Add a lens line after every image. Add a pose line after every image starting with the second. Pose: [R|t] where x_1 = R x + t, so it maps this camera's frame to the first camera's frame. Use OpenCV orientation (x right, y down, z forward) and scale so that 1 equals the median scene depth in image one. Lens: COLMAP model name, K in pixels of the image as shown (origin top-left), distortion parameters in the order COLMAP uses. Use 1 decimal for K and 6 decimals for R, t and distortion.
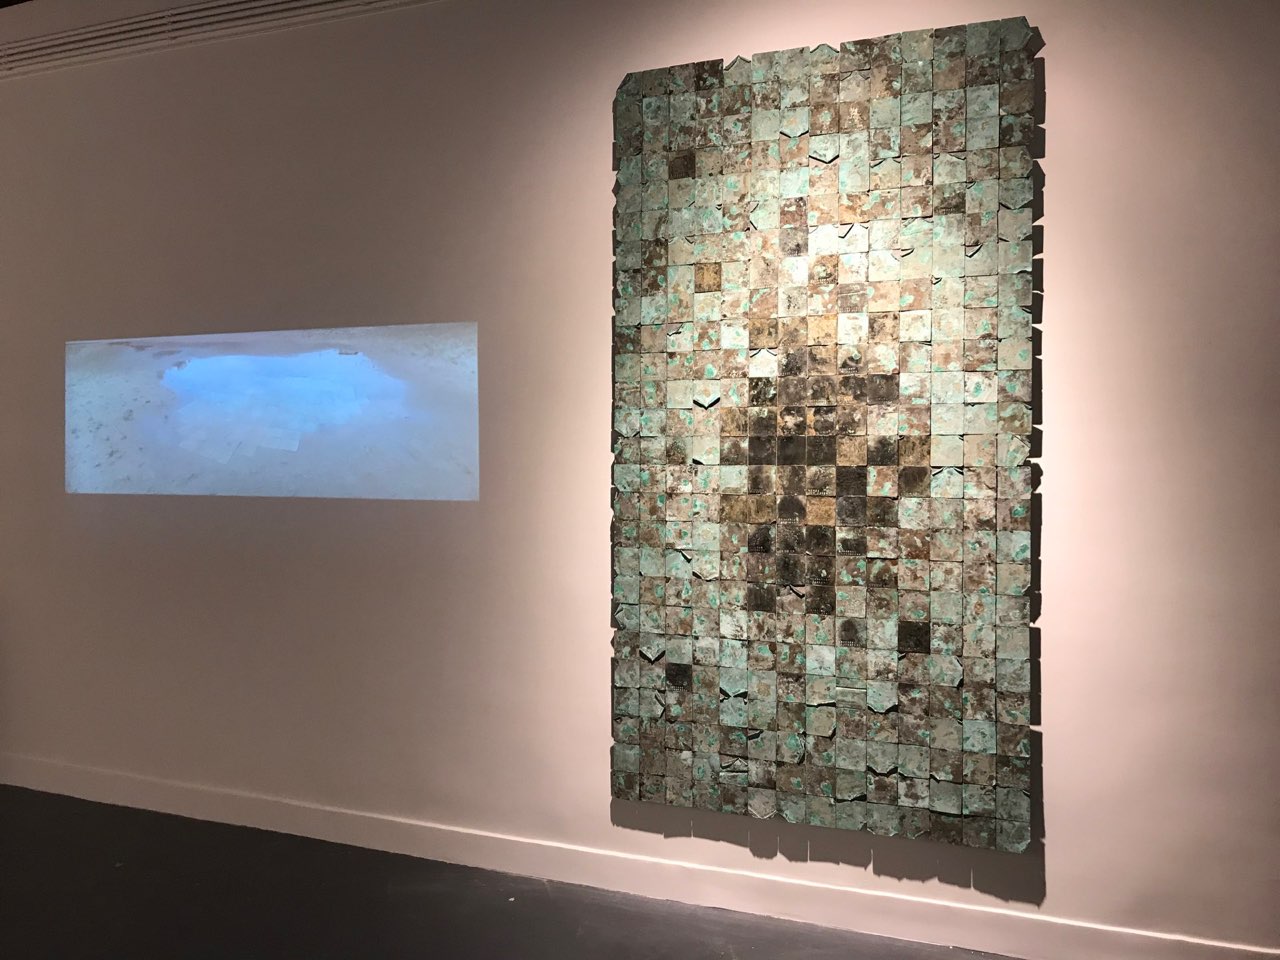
lens RADIAL K [[1053.9, 0, 633.0], [0, 1053.9, 473.3], [0, 0, 1]] dist [0.134736, -0.405257]
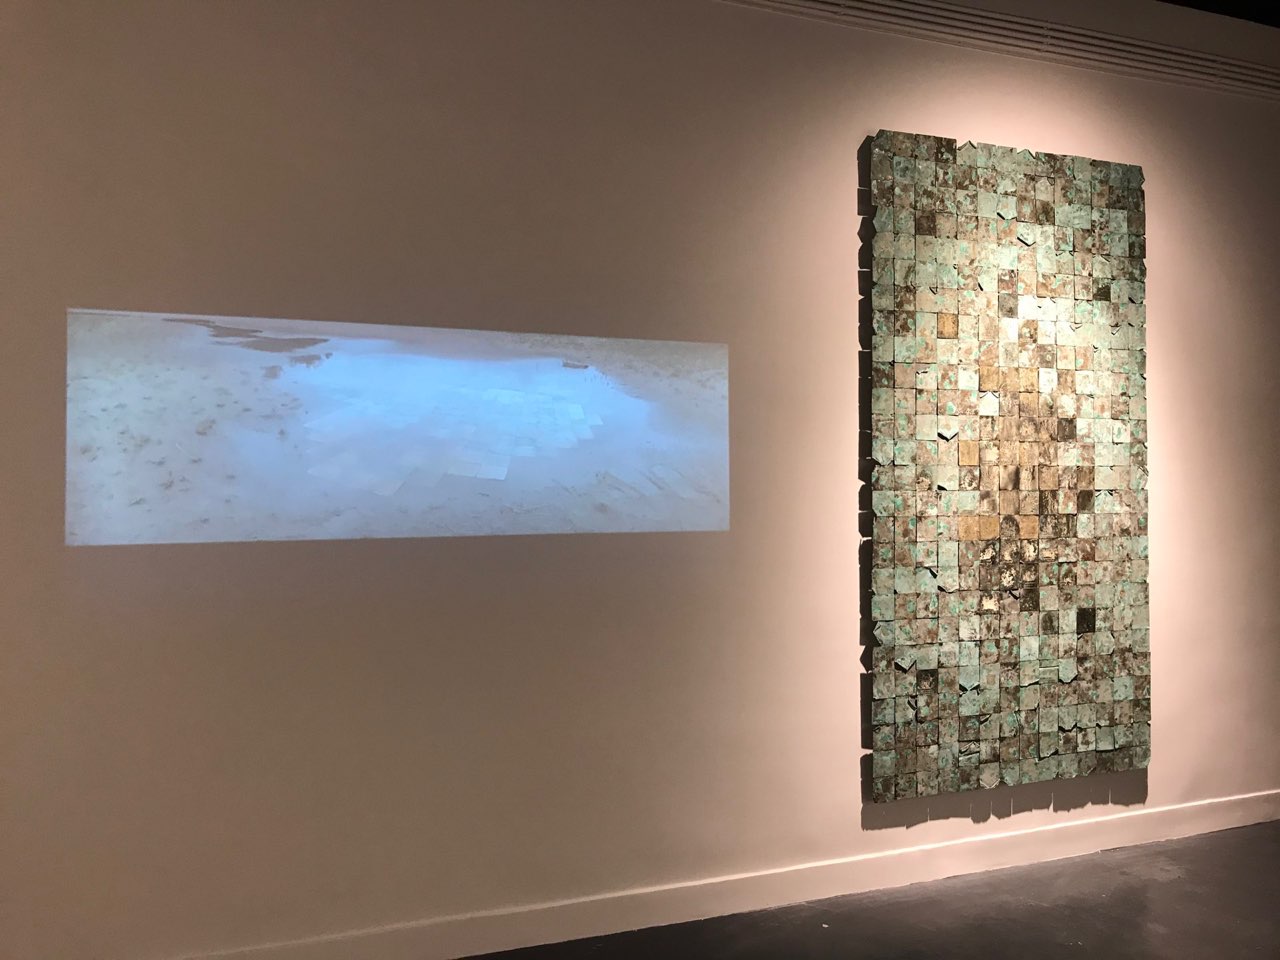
lens RADIAL K [[1051.5, 0, 642.2], [0, 1051.5, 479.6], [0, 0, 1]] dist [0.006364, -0.005079]
pose [[0.724995, -0.006947, 0.688719, -0.975484], [0.011115, 0.999937, -0.001614, -0.022193], [-0.688664, 0.008825, 0.725027, 0.419004]]
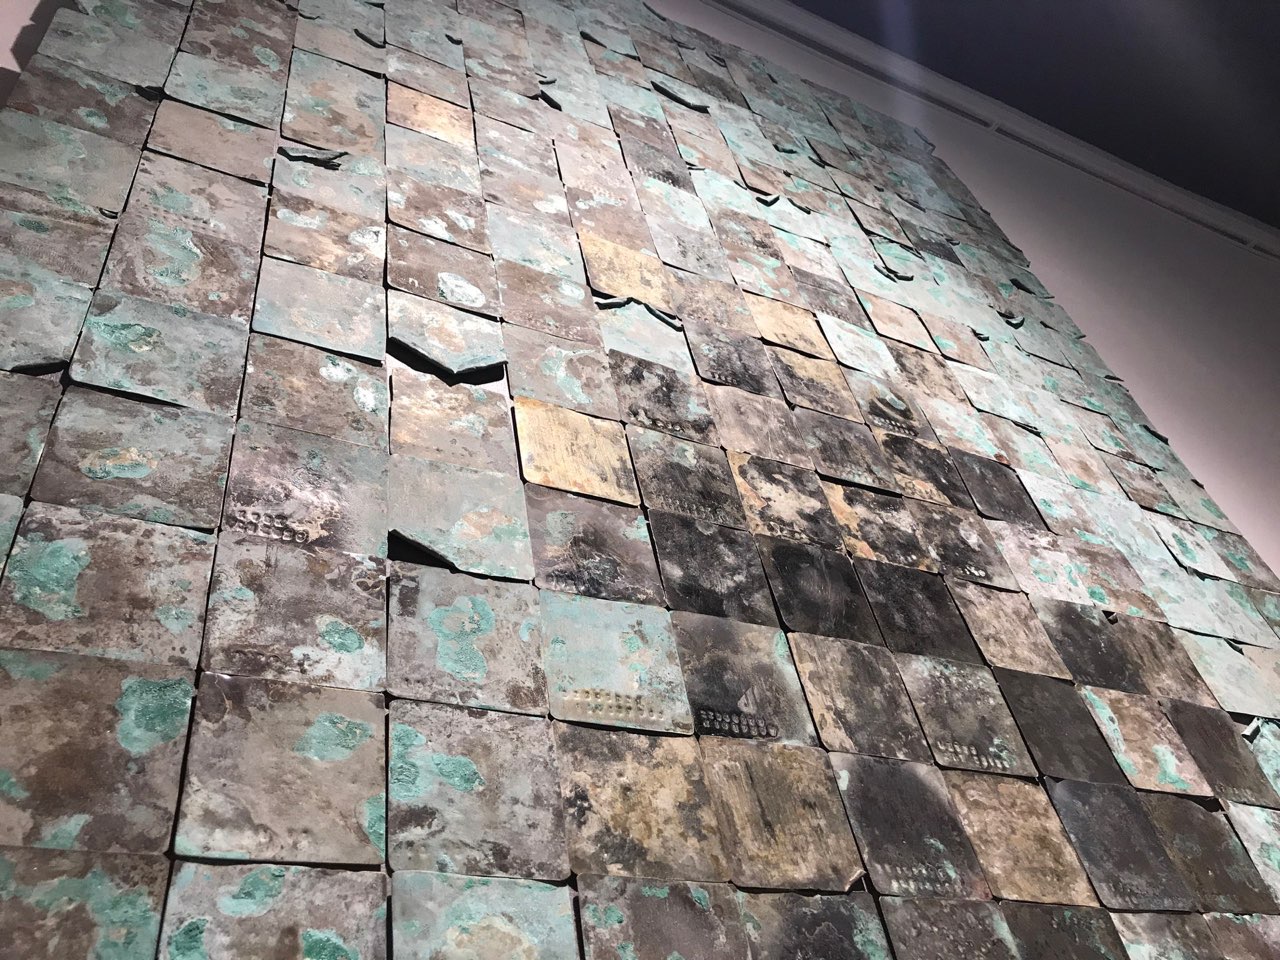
lens RADIAL K [[1068.6, 0, 642.2], [0, 1068.6, 452.5], [0, 0, 1]] dist [0.010344, -0.006836]
pose [[0.653088, 0.458128, 0.602988, -0.033867], [0.179417, 0.679975, -0.710945, 0.119871], [-0.735721, 0.572496, 0.361888, 0.923600]]
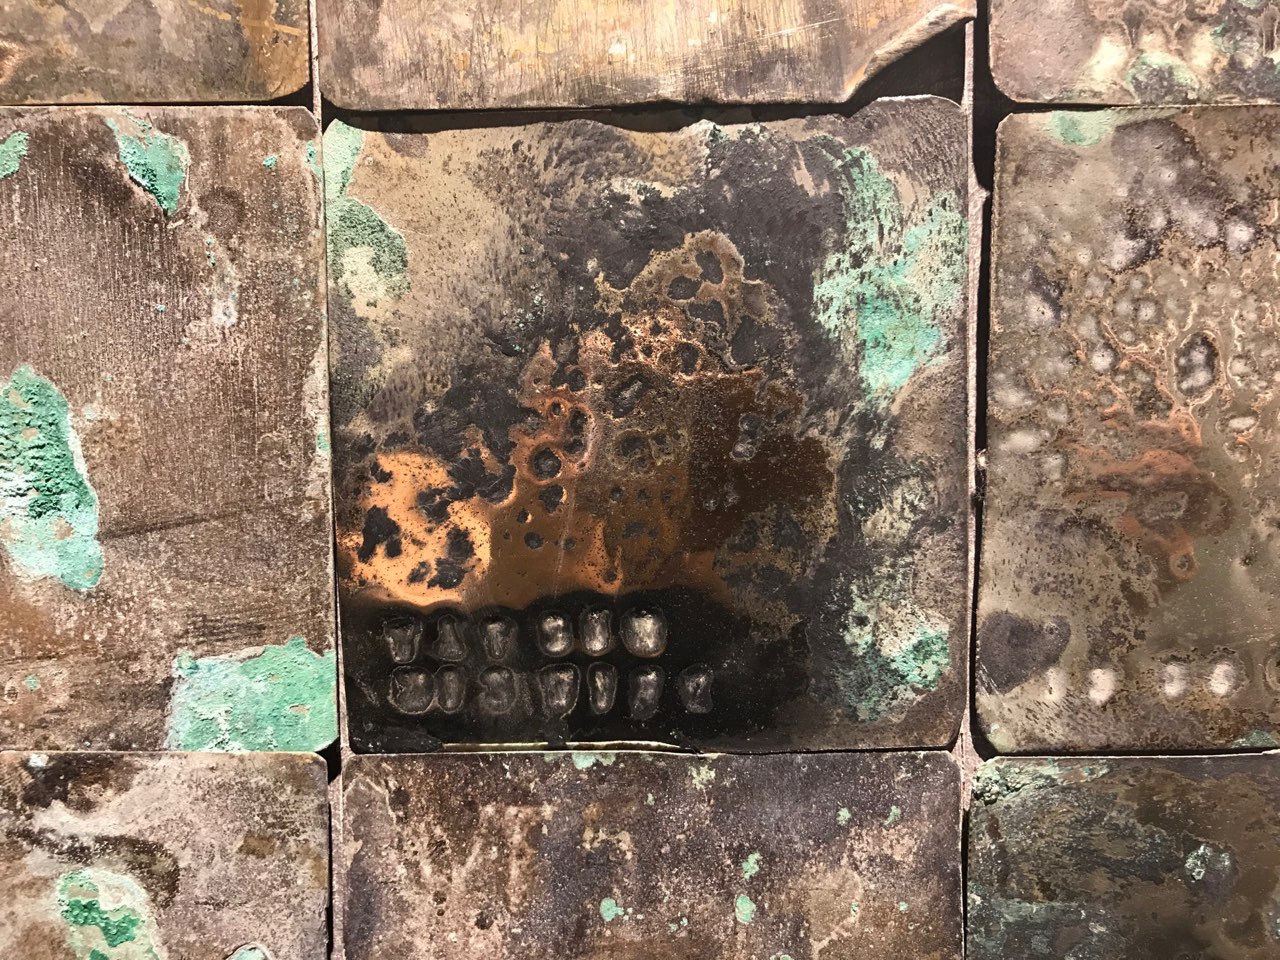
lens RADIAL K [[1051.5, 0, 642.2], [0, 1051.5, 479.6], [0, 0, 1]] dist [0.006364, -0.005079]
pose [[0.926831, -0.046906, 0.372537, 0.106017], [0.022351, 0.997299, 0.069964, 0.060747], [-0.374813, -0.056519, 0.925376, 0.967155]]
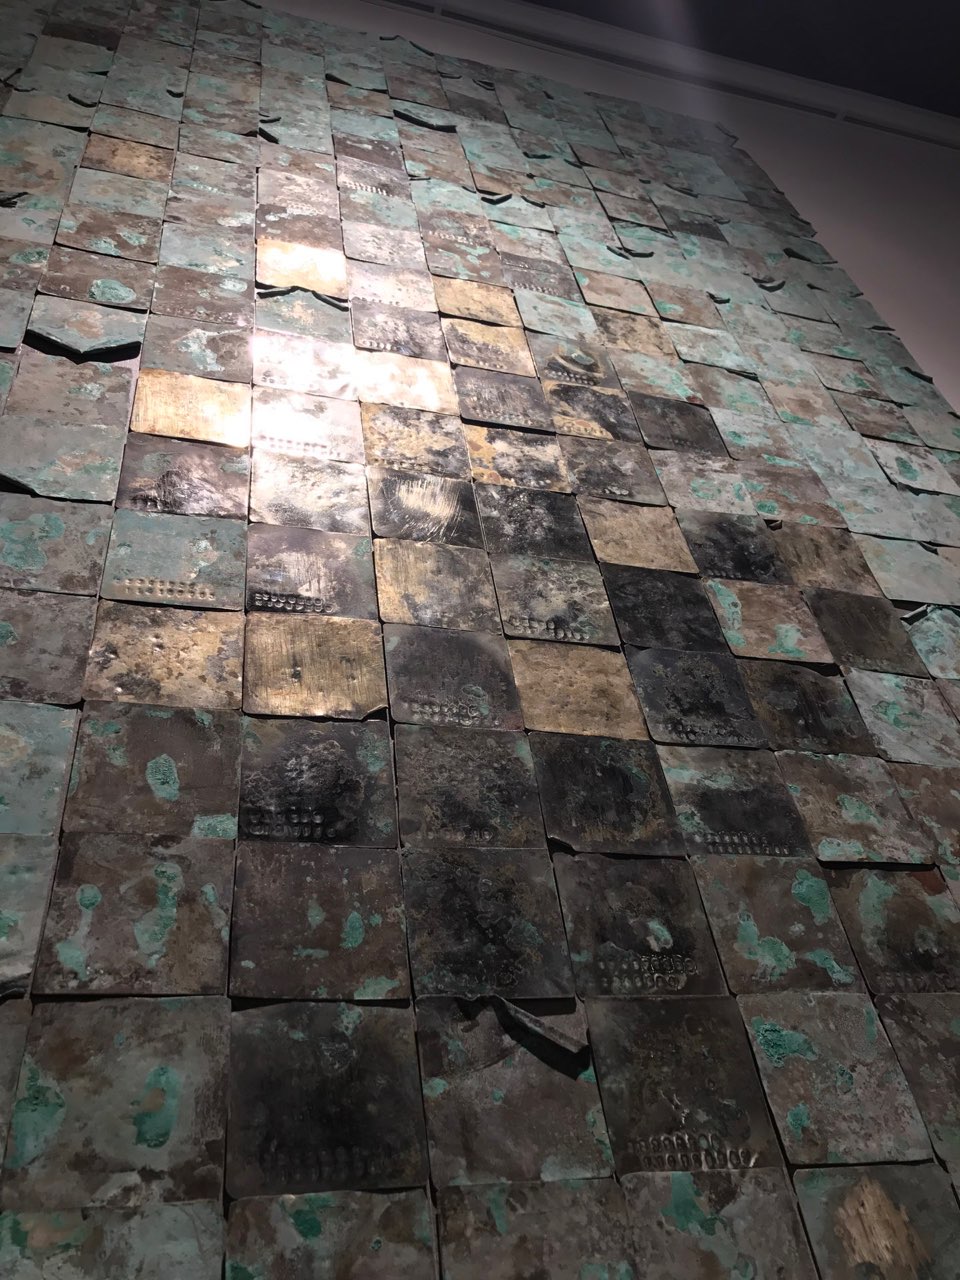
lens RADIAL K [[1051.5, 0, 480.0], [0, 1051.5, 640.0], [0, 0, 1]] dist [0.006364, -0.005079]
pose [[0.791723, 0.338451, 0.508552, 0.041226], [0.138344, 0.711523, -0.688909, 0.179658], [-0.595008, 0.615781, 0.516507, 0.878174]]
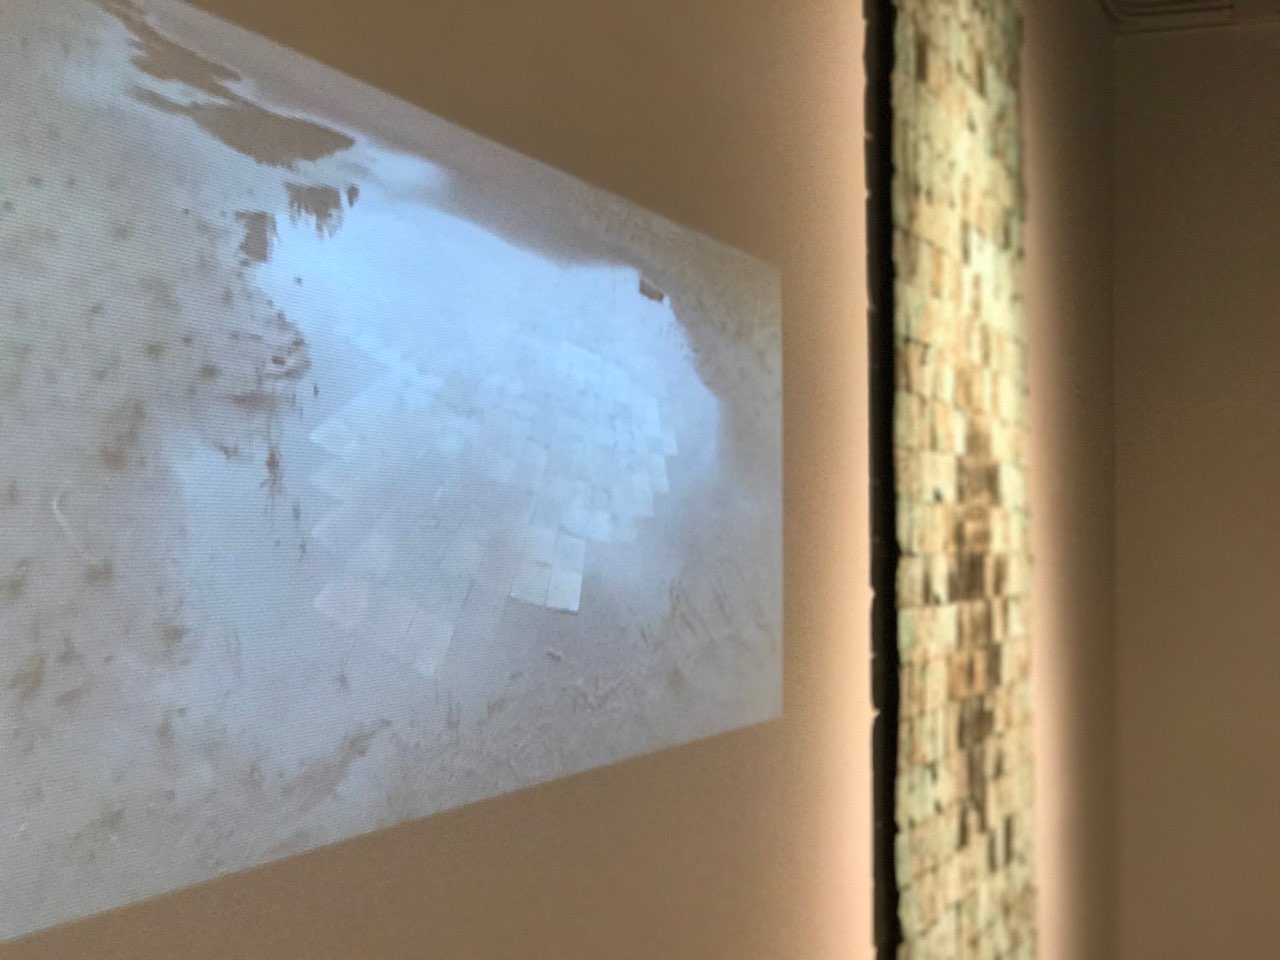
lens RADIAL K [[2149.5, 0, 640.0], [0, 2149.5, 480.0], [0, 0, 1]] dist [0.149611, 0.021282]
pose [[-0.032241, 0.019956, 0.999281, -1.082332], [0.006170, 0.999786, -0.019767, -0.053209], [-0.999461, 0.005529, -0.032357, 1.231184]]
